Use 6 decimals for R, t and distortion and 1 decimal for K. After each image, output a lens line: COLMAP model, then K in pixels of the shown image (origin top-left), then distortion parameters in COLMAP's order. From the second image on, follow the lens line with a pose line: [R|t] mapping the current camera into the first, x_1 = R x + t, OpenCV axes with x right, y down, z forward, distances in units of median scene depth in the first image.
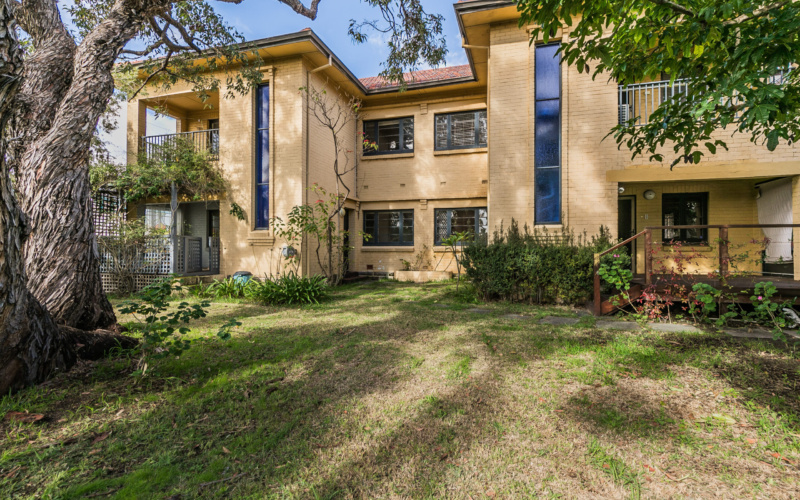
lens RADIAL K [[365.3, 0, 408.3], [0, 365.3, 248.8], [0, 0, 1]] dist [0.002963, -0.000506]
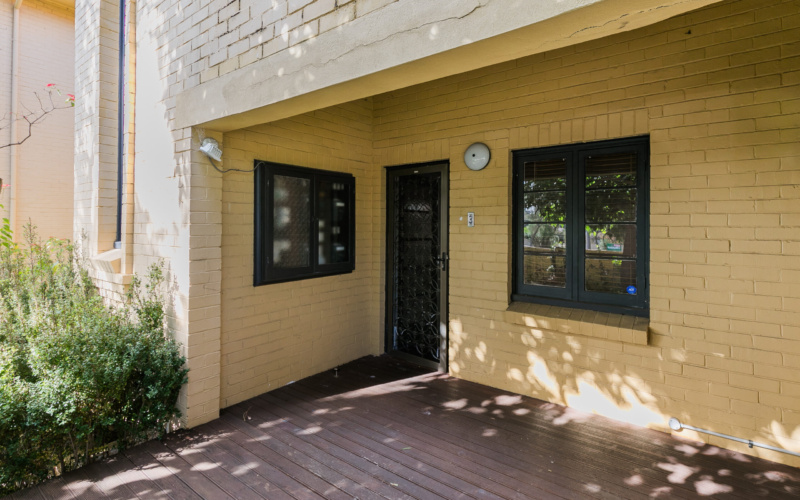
lens RADIAL K [[365.3, 0, 415.2], [0, 365.3, 220.9], [0, 0, 1]] dist [0.002963, -0.000506]
pose [[0.934835, 0.000092, -0.355081, 0.864851], [-0.001515, 0.999992, -0.003730, -0.100479], [0.355078, 0.004025, 0.934828, 0.774527]]
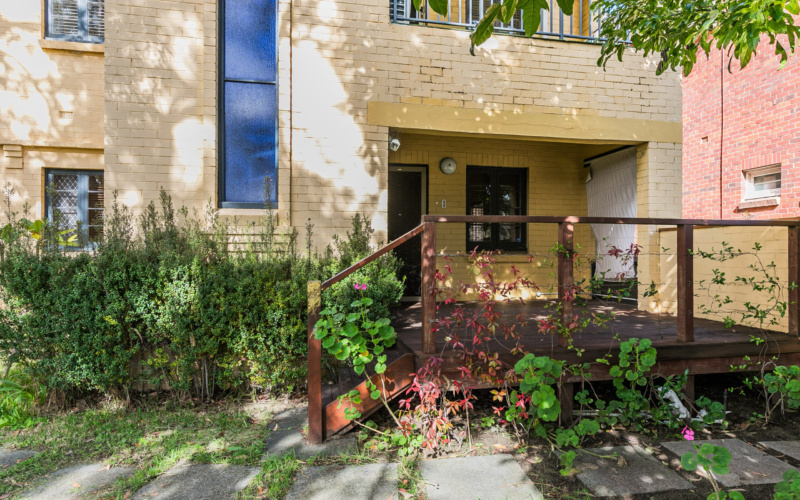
lens RADIAL K [[471.6, 0, 397.1], [0, 471.6, 249.3], [0, 0, 1]] dist [0.030634, 0.001055]
pose [[0.904365, 0.001414, 0.426758, 0.314522], [-0.001922, 0.999998, 0.000759, -0.018171], [-0.426756, -0.001507, 0.904365, 0.420249]]
